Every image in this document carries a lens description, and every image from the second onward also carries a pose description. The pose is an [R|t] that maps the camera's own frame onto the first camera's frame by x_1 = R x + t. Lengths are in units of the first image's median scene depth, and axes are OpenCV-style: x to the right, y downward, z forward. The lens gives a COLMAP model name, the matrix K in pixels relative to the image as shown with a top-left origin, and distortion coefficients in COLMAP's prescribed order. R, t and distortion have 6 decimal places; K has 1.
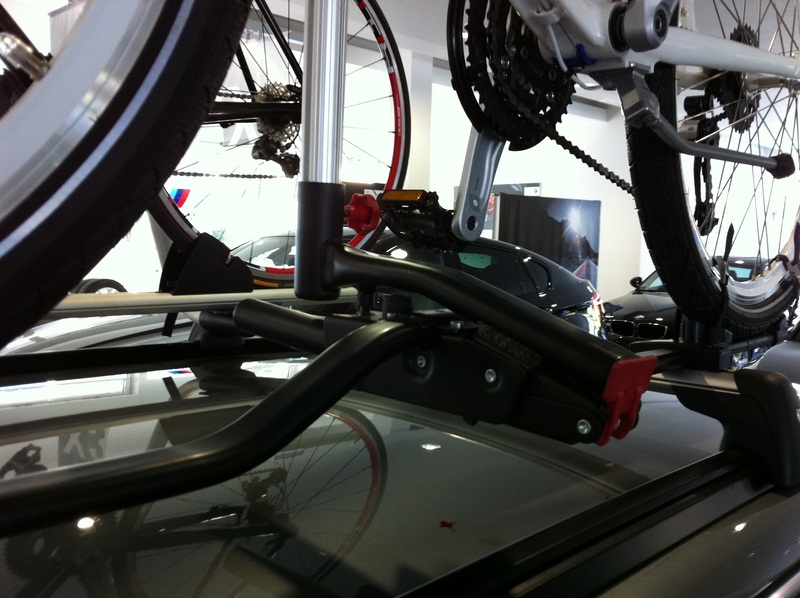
lens RADIAL K [[805.7, 0, 400.0], [0, 805.7, 299.0], [0, 0, 1]] dist [0.154729, -0.489724]
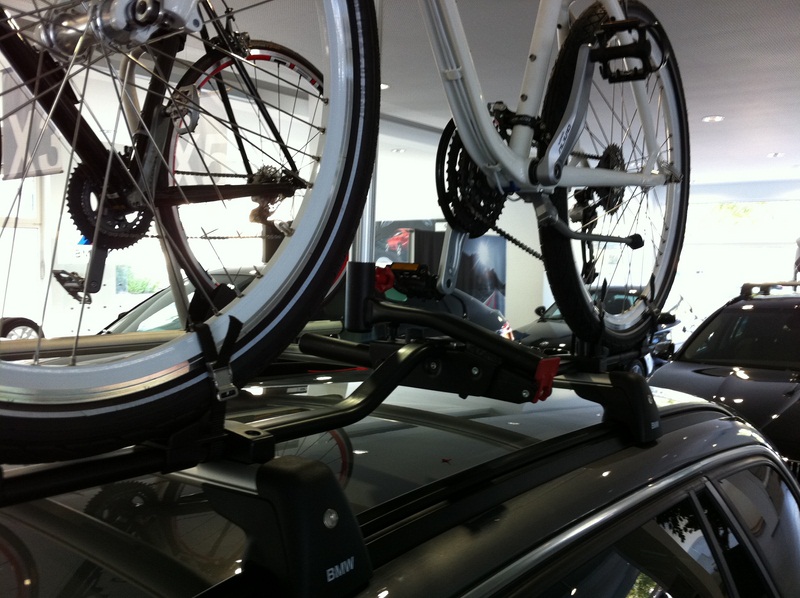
lens RADIAL K [[805.7, 0, 400.0], [0, 805.7, 299.0], [0, 0, 1]] dist [0.154729, -0.489724]
pose [[0.993618, -0.016513, 0.111579, -0.154465], [0.020834, 0.999073, -0.037665, -0.002626], [-0.110854, 0.039749, 0.993042, -0.489976]]
